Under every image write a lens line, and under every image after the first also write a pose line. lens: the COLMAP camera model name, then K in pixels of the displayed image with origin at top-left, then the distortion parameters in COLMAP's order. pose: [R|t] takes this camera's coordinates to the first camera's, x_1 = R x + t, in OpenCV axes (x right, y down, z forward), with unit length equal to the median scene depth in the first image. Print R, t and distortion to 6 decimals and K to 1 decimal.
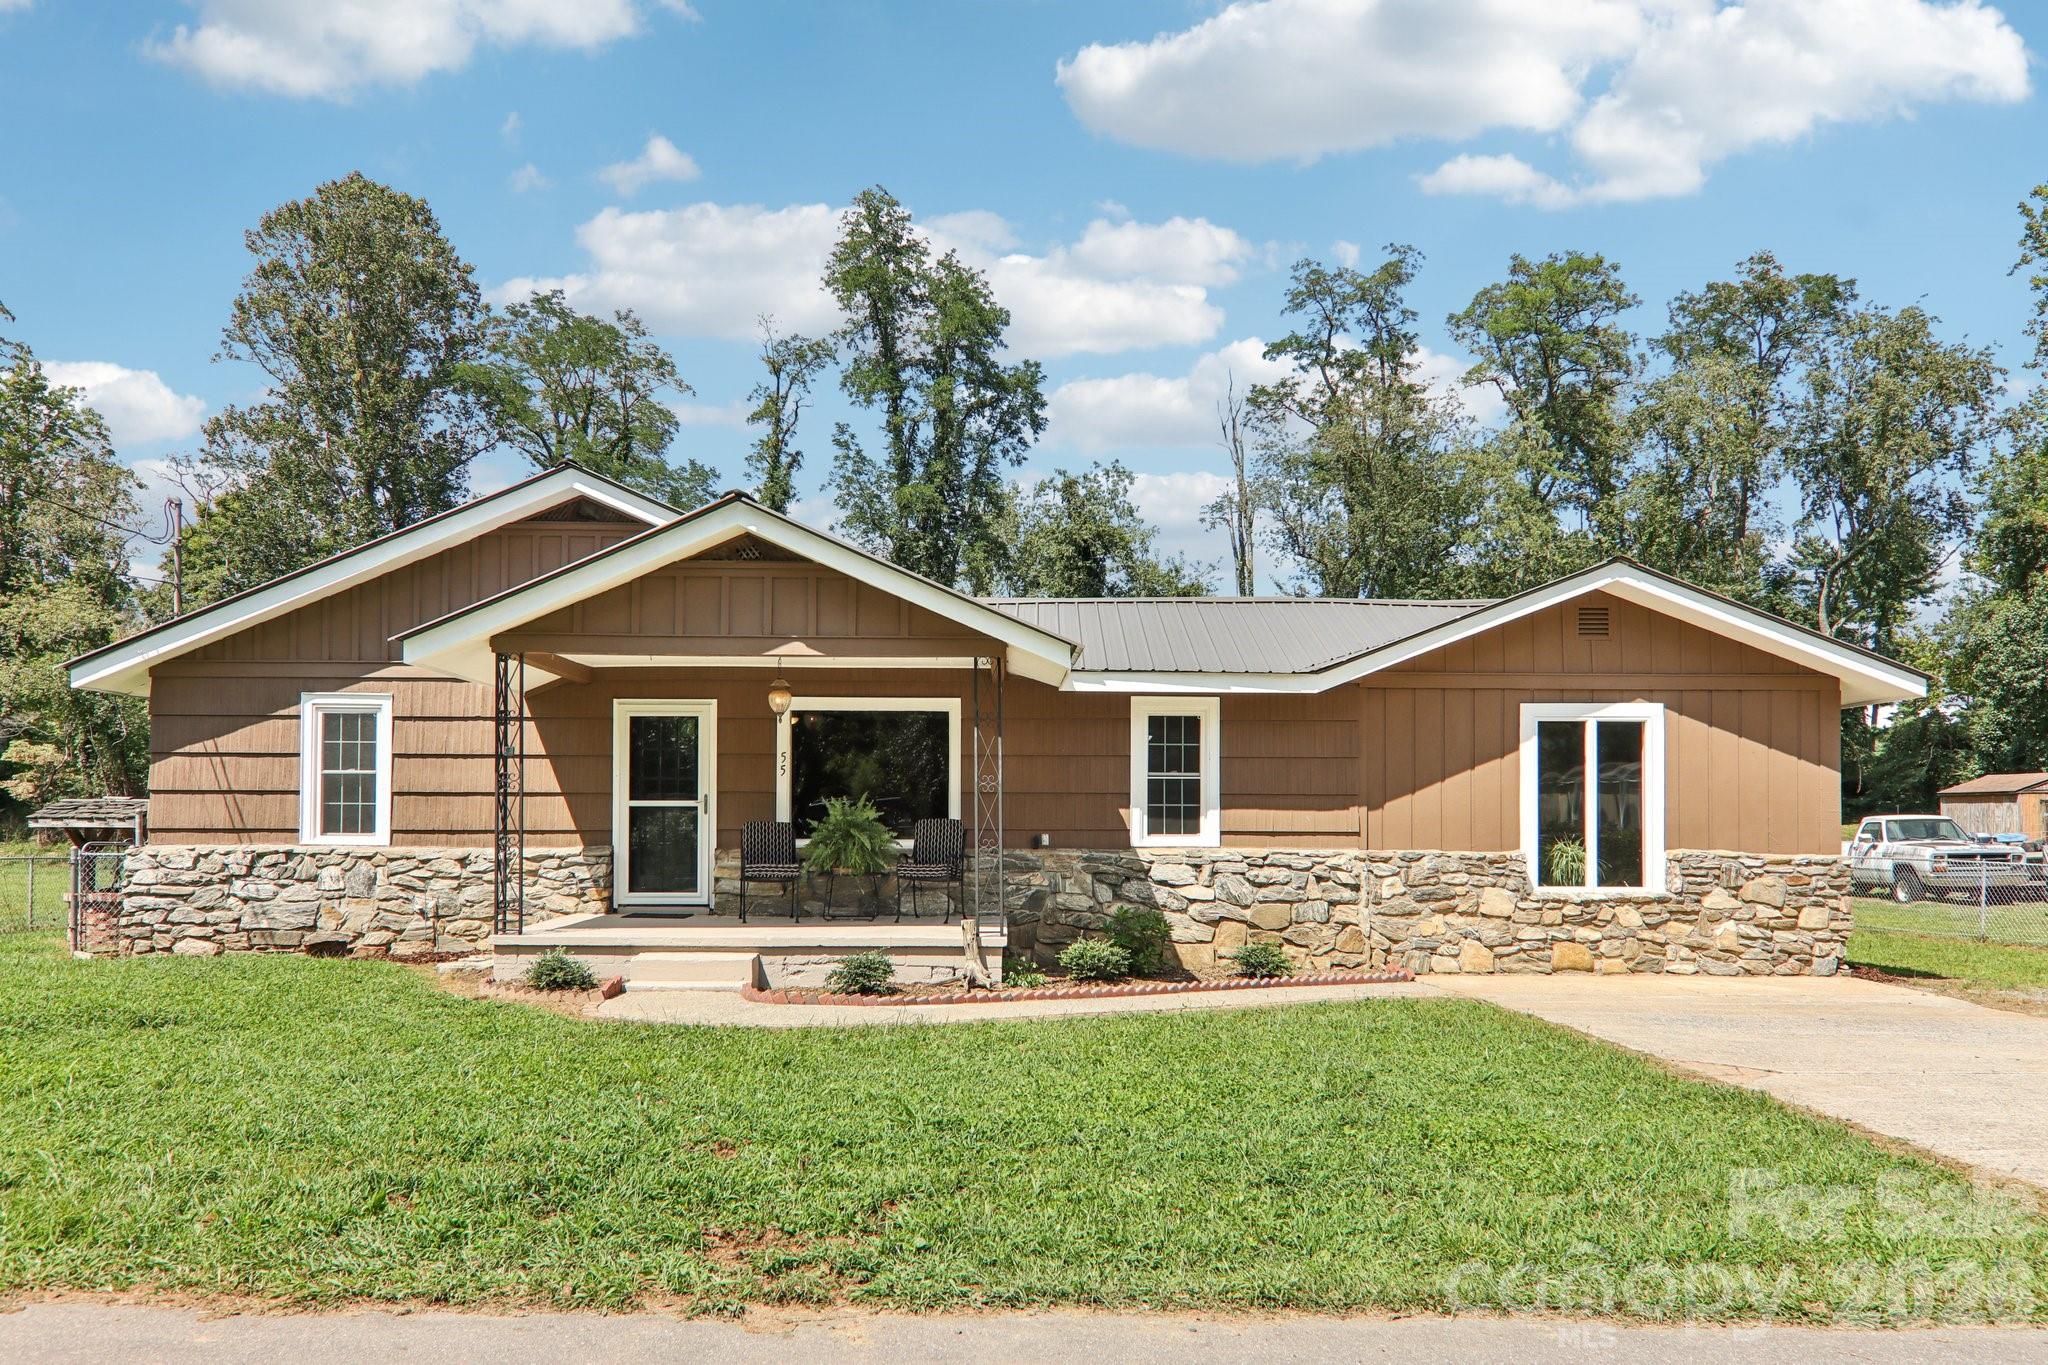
lens RADIAL K [[1332.0, 0, 1025.6], [0, 1332.0, 726.1], [0, 0, 1]] dist [0.002138, 0.000511]
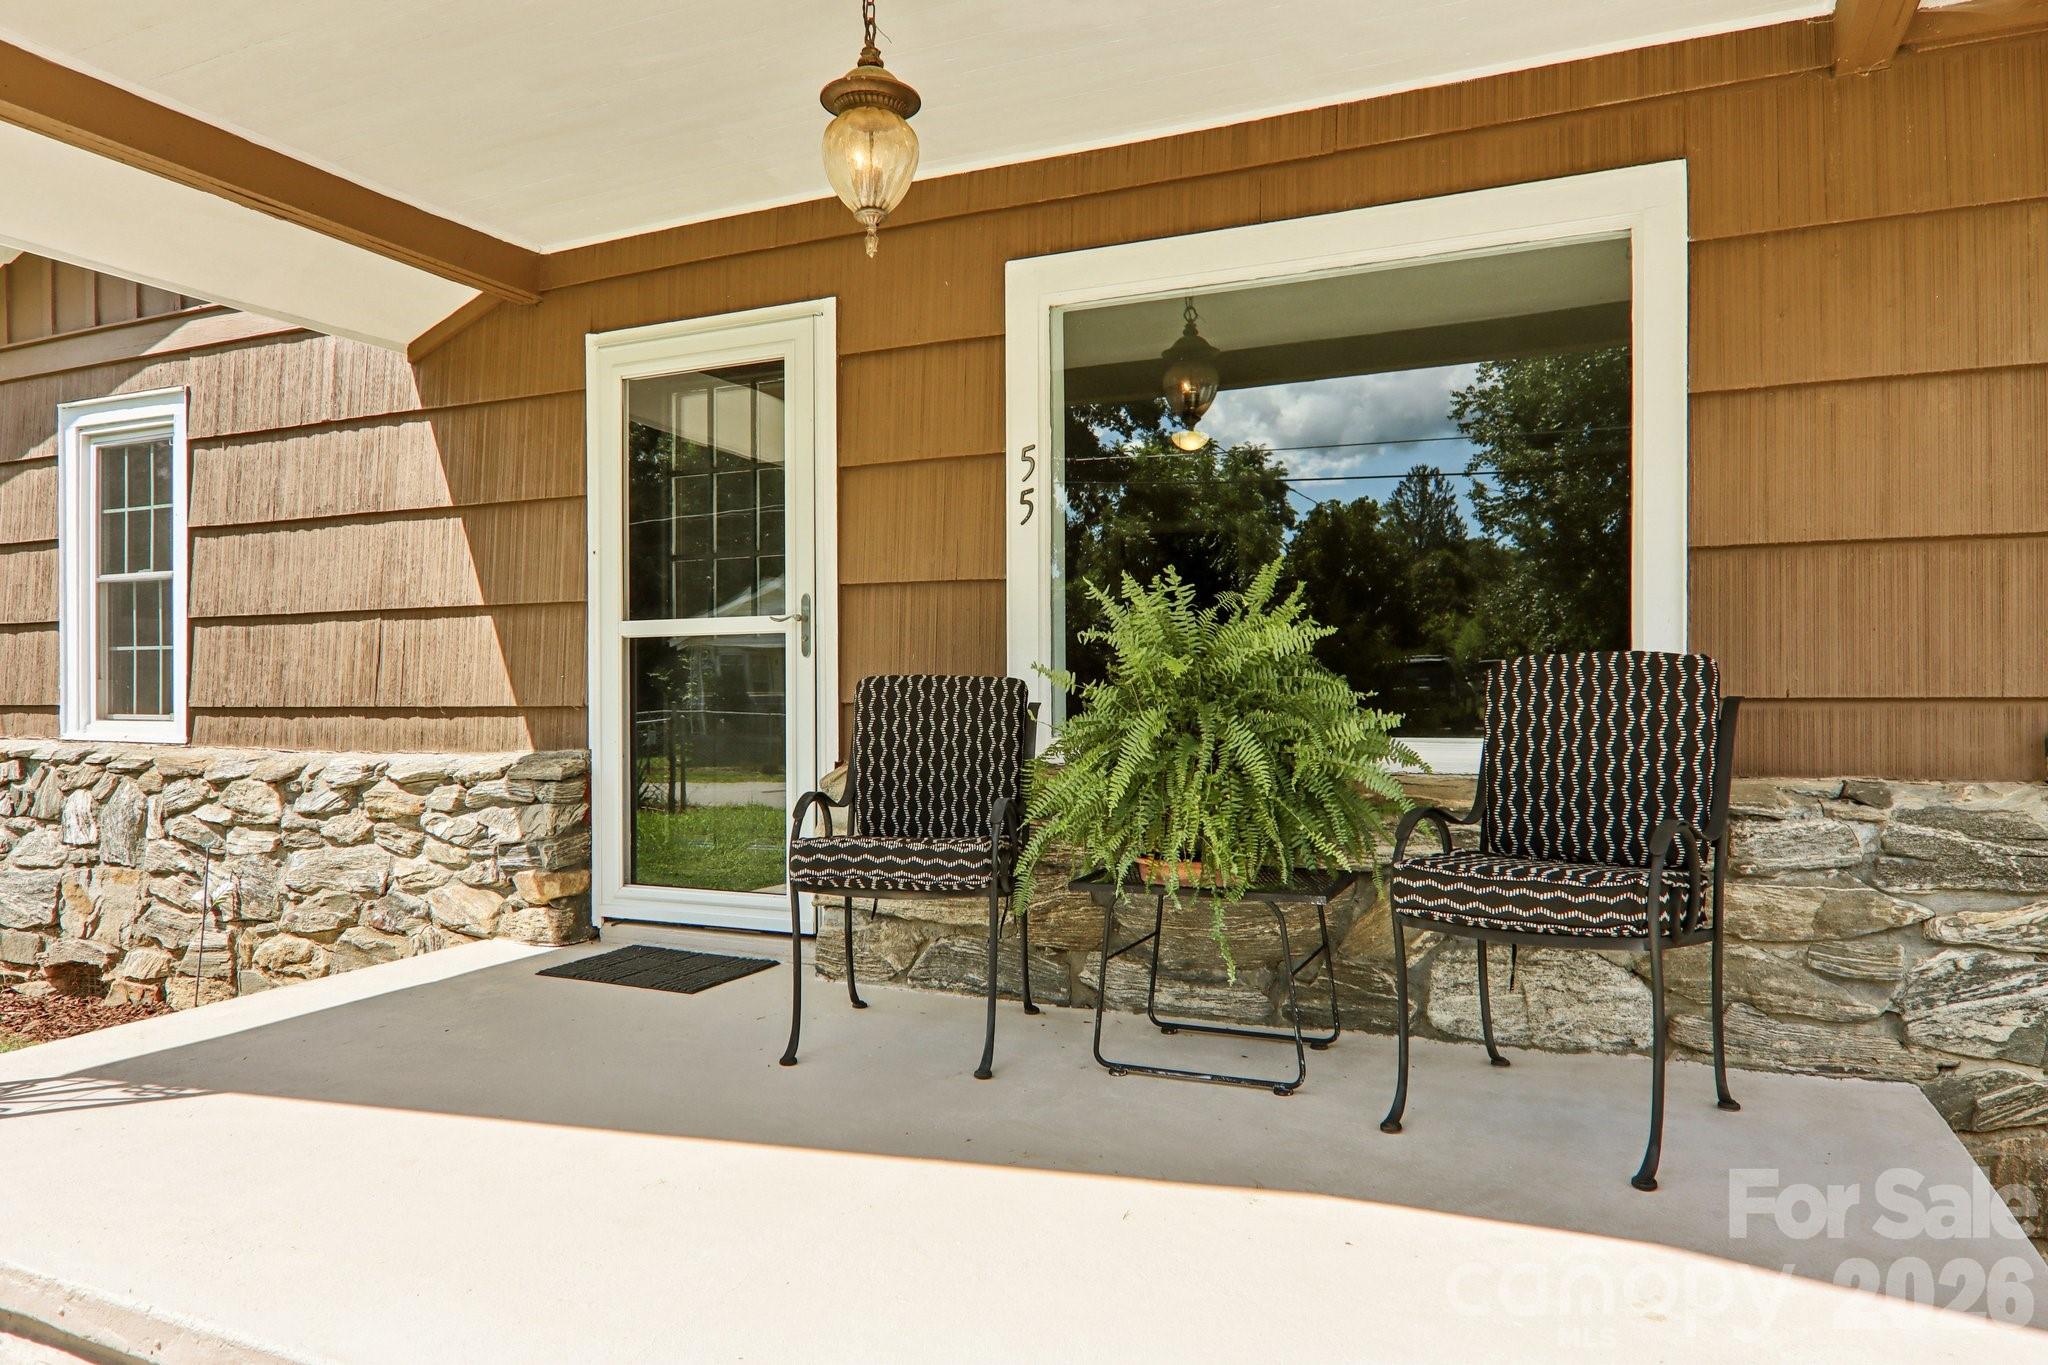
lens RADIAL K [[1332.0, 0, 1025.6], [0, 1332.0, 726.1], [0, 0, 1]] dist [0.002138, 0.000511]
pose [[0.904363, 0.003008, -0.426754, -0.054788], [0.037020, 0.995653, 0.085469, 0.058157], [0.425156, -0.093094, 0.900320, 0.739891]]
